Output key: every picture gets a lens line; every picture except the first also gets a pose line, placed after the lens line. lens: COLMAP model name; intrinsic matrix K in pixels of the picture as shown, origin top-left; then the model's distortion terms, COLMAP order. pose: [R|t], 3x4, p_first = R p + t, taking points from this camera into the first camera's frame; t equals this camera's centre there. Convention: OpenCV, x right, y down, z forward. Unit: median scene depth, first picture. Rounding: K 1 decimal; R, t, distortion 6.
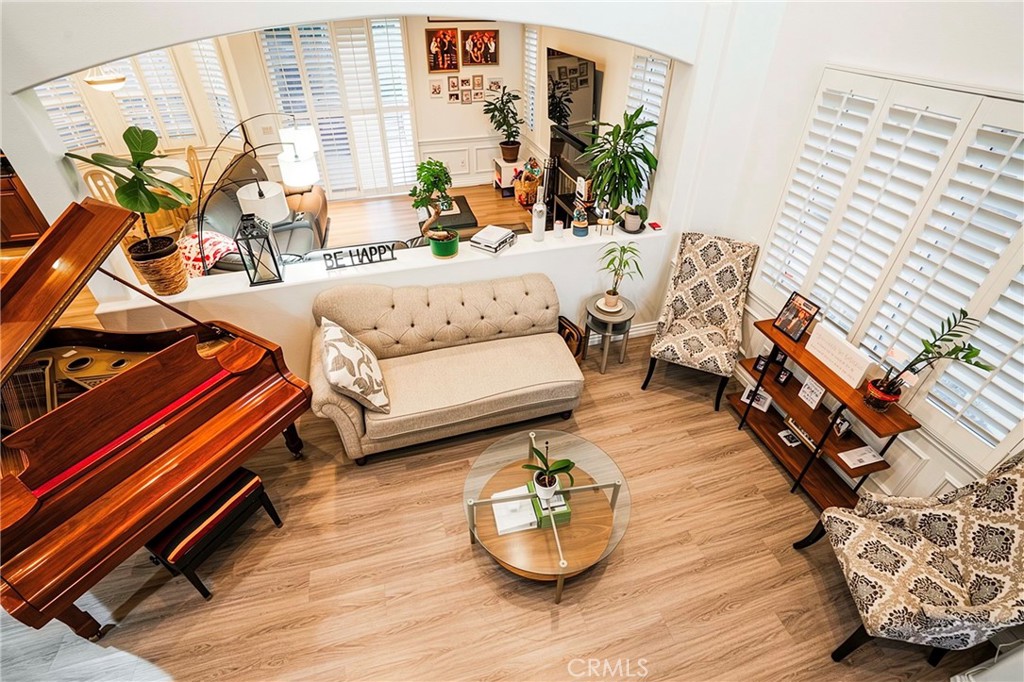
lens RADIAL K [[480.0, 0, 514.8], [0, 480.0, 335.2], [0, 0, 1]] dist [-0.062381, 0.024218]
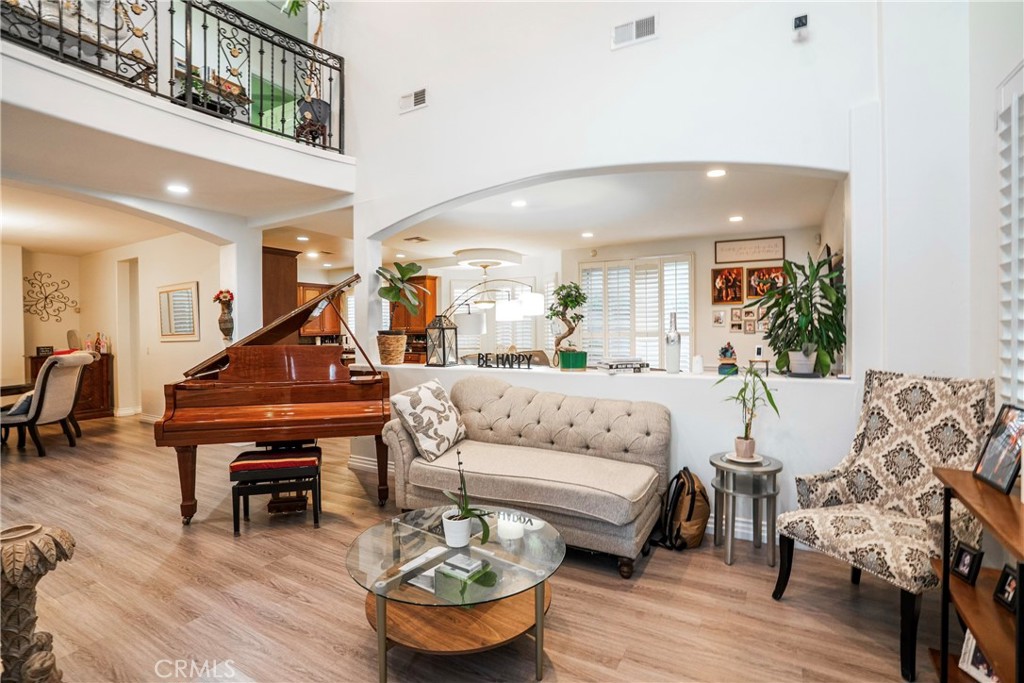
lens RADIAL K [[480.0, 0, 514.8], [0, 480.0, 335.7], [0, 0, 1]] dist [-0.062381, 0.024218]
pose [[0.698501, -0.005700, -0.715587, 0.297518], [-0.416173, 0.810239, -0.412690, 0.144283], [0.582148, 0.586072, 0.563580, 0.180518]]
